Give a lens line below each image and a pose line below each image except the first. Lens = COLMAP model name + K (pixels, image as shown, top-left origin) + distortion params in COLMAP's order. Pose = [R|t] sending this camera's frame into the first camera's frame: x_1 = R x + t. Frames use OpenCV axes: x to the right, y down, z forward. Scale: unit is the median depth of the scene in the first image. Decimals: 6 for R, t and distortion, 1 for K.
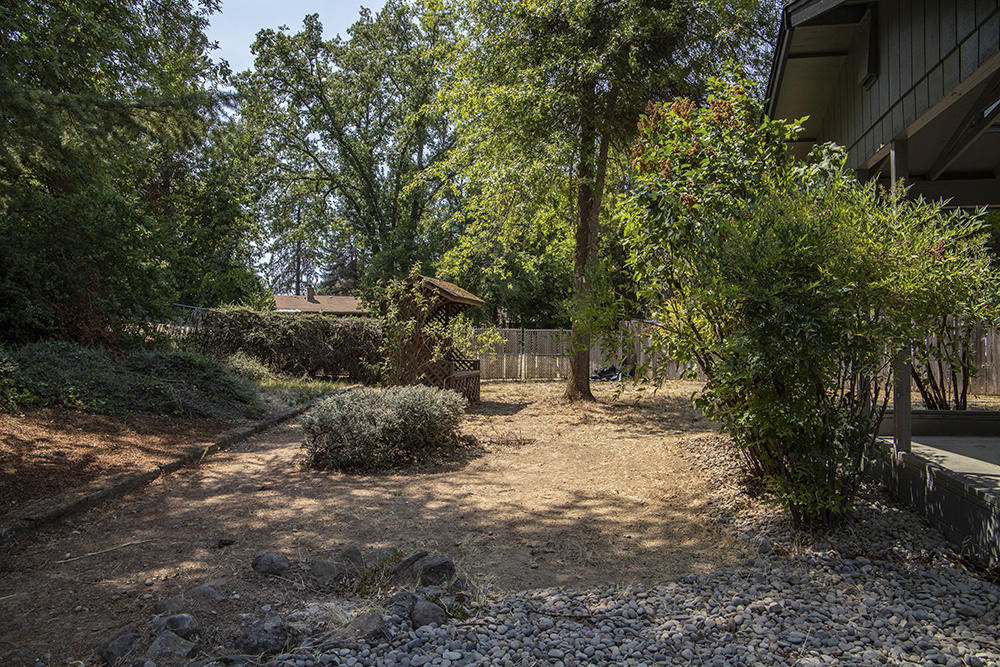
lens RADIAL K [[689.1, 0, 502.7], [0, 689.1, 337.5], [0, 0, 1]] dist [-0.120530, 0.081108]
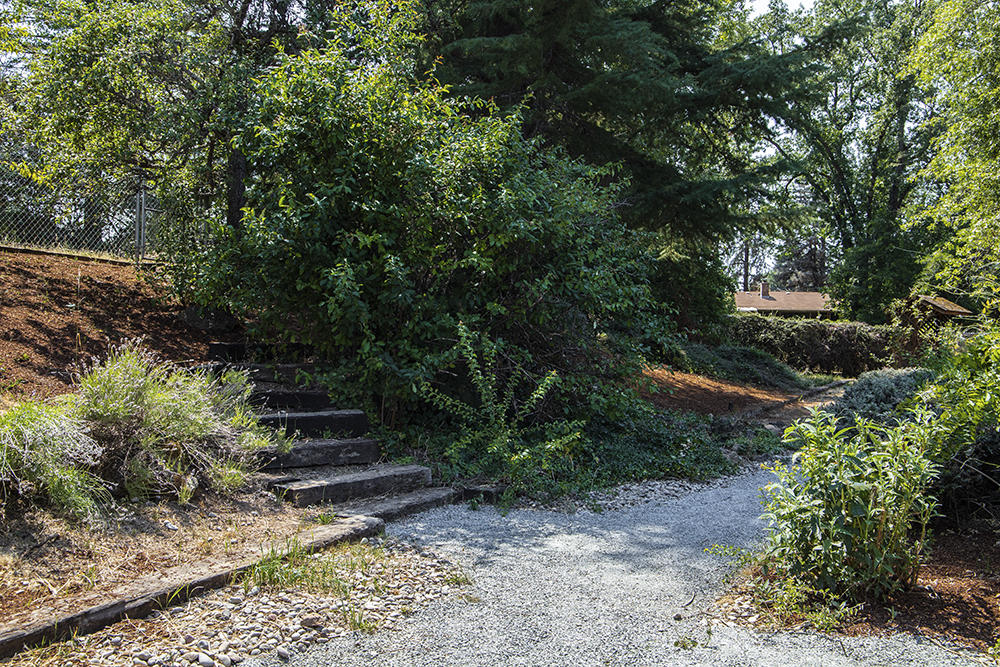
lens RADIAL K [[895.3, 0, 498.4], [0, 895.3, 330.6], [0, 0, 1]] dist [-0.008487, 0.006155]
pose [[0.863073, 0.010694, -0.504966, 0.041782], [-0.014619, 0.999886, -0.003811, -0.000209], [0.504867, 0.010671, 0.863131, -0.668049]]
